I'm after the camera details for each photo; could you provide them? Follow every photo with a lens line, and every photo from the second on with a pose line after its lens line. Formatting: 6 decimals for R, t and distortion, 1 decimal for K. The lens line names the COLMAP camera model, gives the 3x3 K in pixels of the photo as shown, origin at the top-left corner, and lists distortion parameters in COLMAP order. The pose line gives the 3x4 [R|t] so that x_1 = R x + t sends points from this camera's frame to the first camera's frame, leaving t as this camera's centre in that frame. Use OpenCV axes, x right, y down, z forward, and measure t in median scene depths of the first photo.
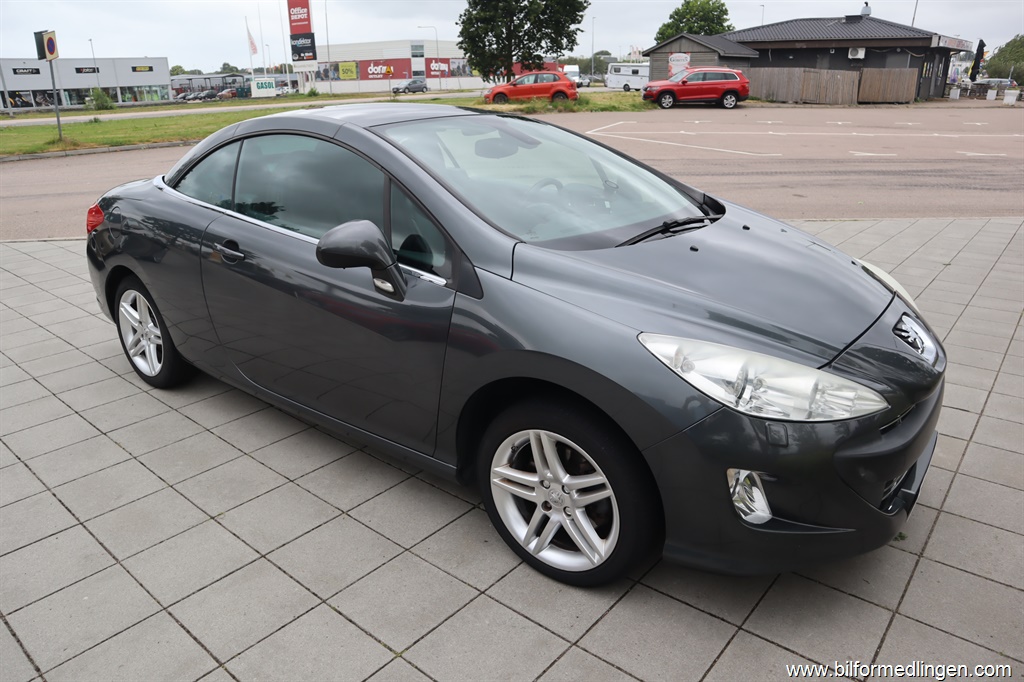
lens RADIAL K [[709.1, 0, 514.4], [0, 709.1, 341.5], [0, 0, 1]] dist [-0.116525, 0.070724]
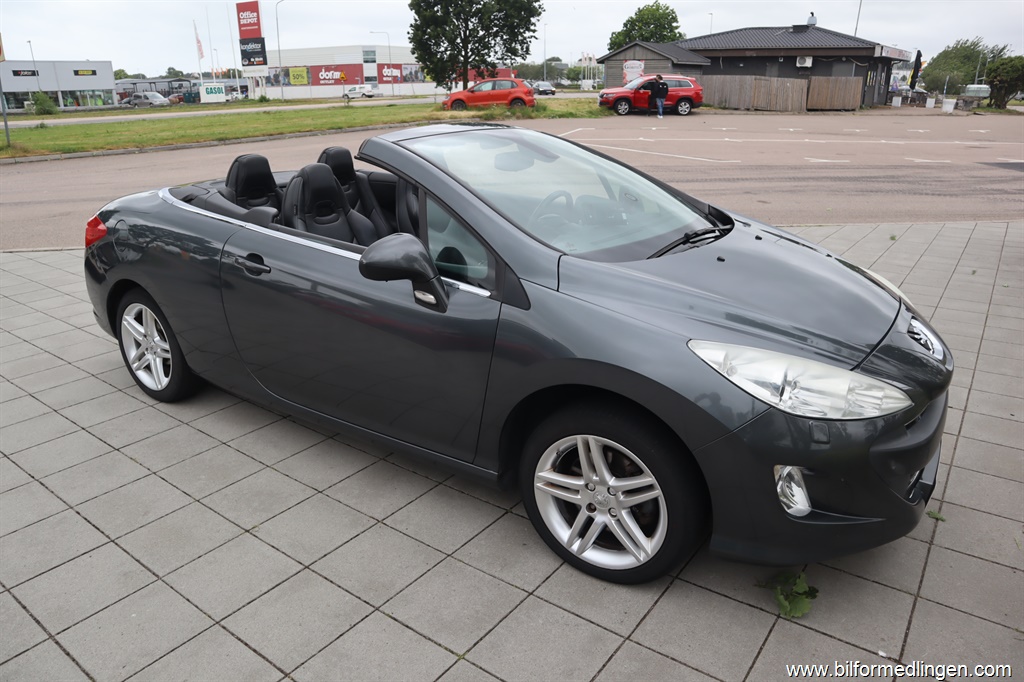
lens RADIAL K [[712.2, 0, 513.3], [0, 712.2, 339.2], [0, 0, 1]] dist [-0.119166, 0.073761]
pose [[0.997835, -0.015443, 0.063929, -0.022747], [0.016178, 0.999809, -0.011001, -0.000955], [-0.063746, 0.012012, 0.997894, -0.006381]]
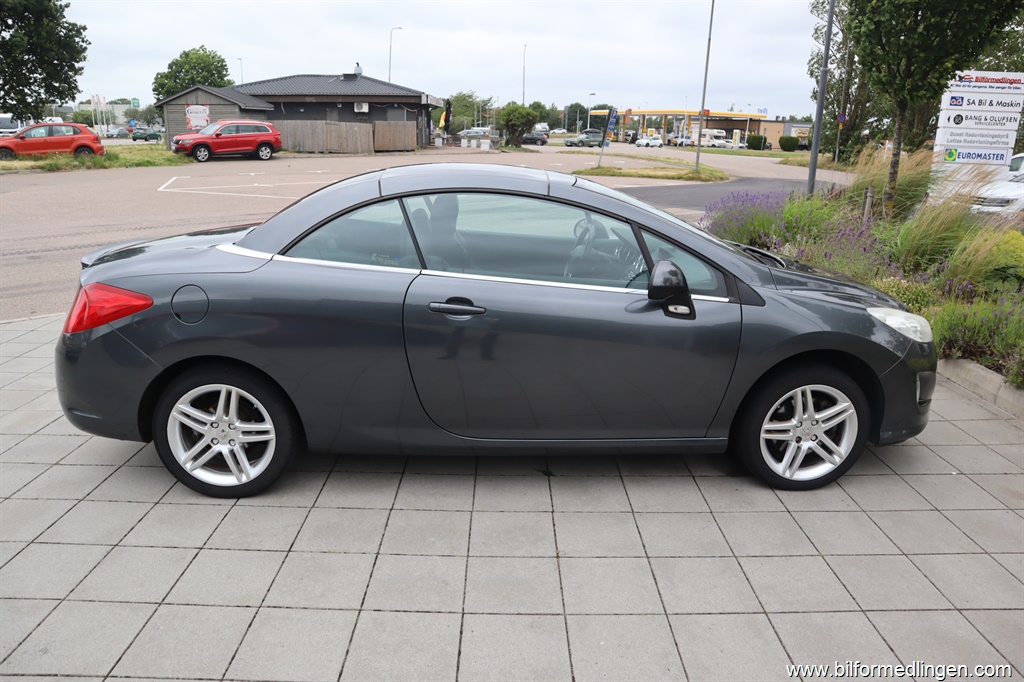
lens RADIAL K [[712.2, 0, 513.3], [0, 712.2, 339.2], [0, 0, 1]] dist [-0.119166, 0.073761]
pose [[0.760960, -0.156400, 0.629666, -0.221404], [0.200683, 0.979656, 0.000804, -0.015562], [-0.616981, 0.125752, 0.776866, 0.037037]]
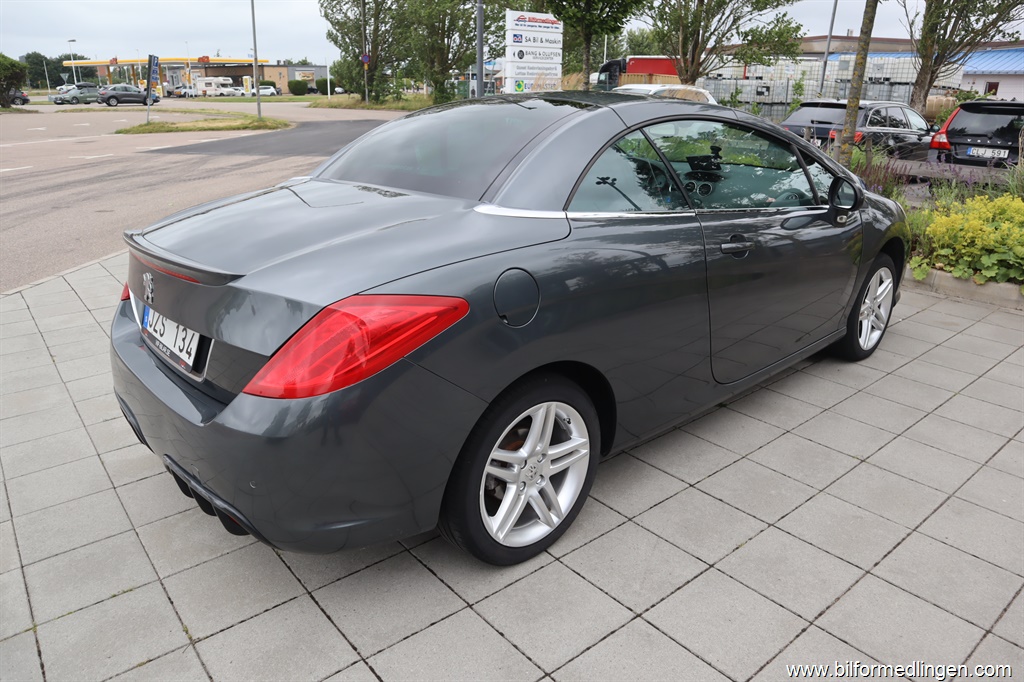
lens RADIAL K [[712.2, 0, 513.3], [0, 712.2, 339.2], [0, 0, 1]] dist [-0.119166, 0.073761]
pose [[0.185371, -0.323052, 0.928049, -0.302192], [0.340204, 0.907112, 0.247810, -0.077096], [-0.921900, 0.269789, 0.278055, 0.232867]]
